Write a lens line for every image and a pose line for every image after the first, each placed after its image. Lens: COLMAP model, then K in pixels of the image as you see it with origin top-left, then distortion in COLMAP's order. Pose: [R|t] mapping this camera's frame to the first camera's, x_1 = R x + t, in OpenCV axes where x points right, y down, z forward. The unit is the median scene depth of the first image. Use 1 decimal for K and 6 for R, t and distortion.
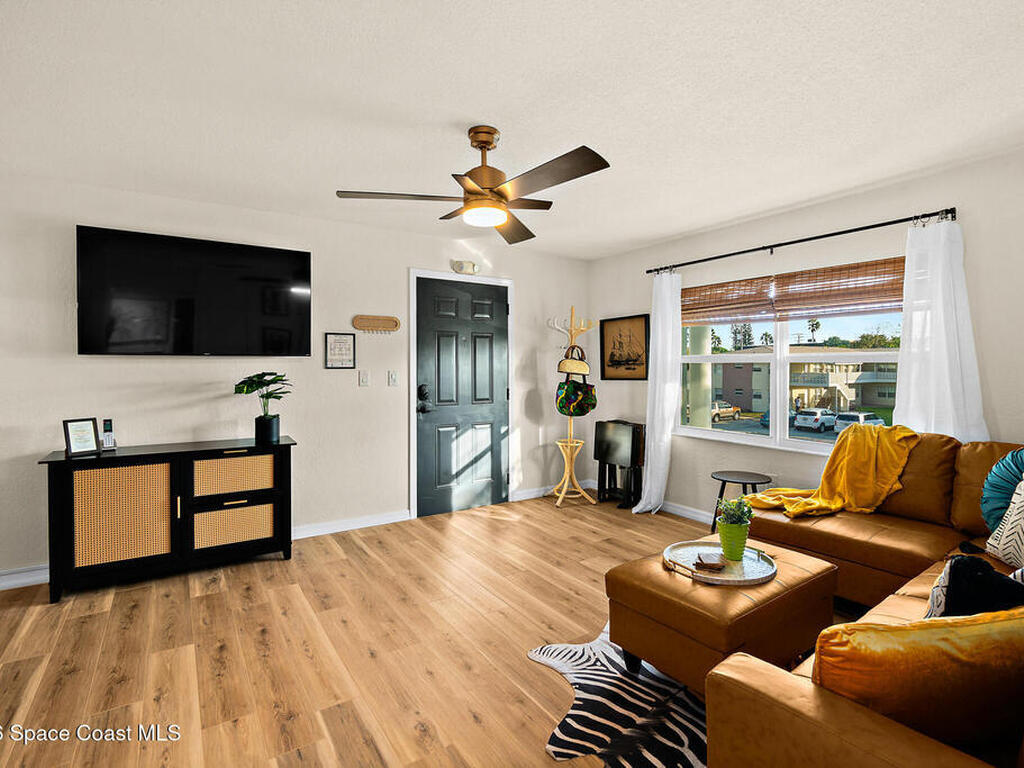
lens RADIAL K [[494.8, 0, 512.0], [0, 494.8, 384.0], [0, 0, 1]] dist [-0.003667, 0.000461]
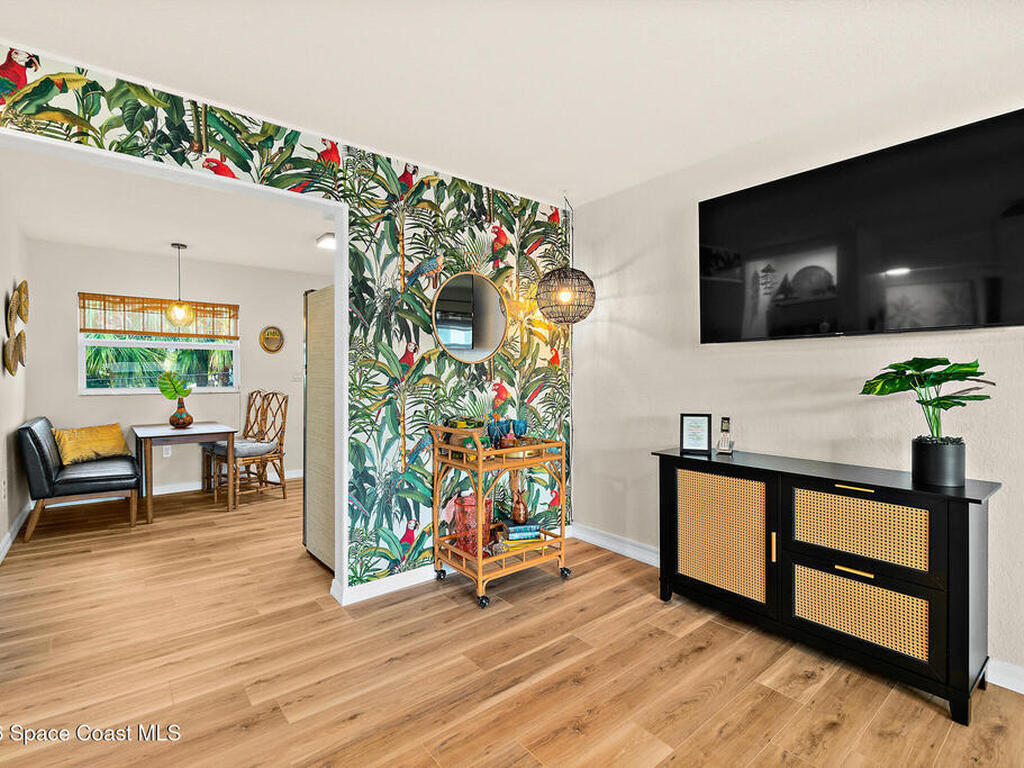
lens RADIAL K [[494.8, 0, 512.0], [0, 494.8, 384.0], [0, 0, 1]] dist [-0.003667, 0.000461]
pose [[0.094488, 0.016525, -0.995389, 0.005812], [-0.032764, 0.999372, 0.013481, 0.013320], [0.994987, 0.031339, 0.094971, 0.533436]]
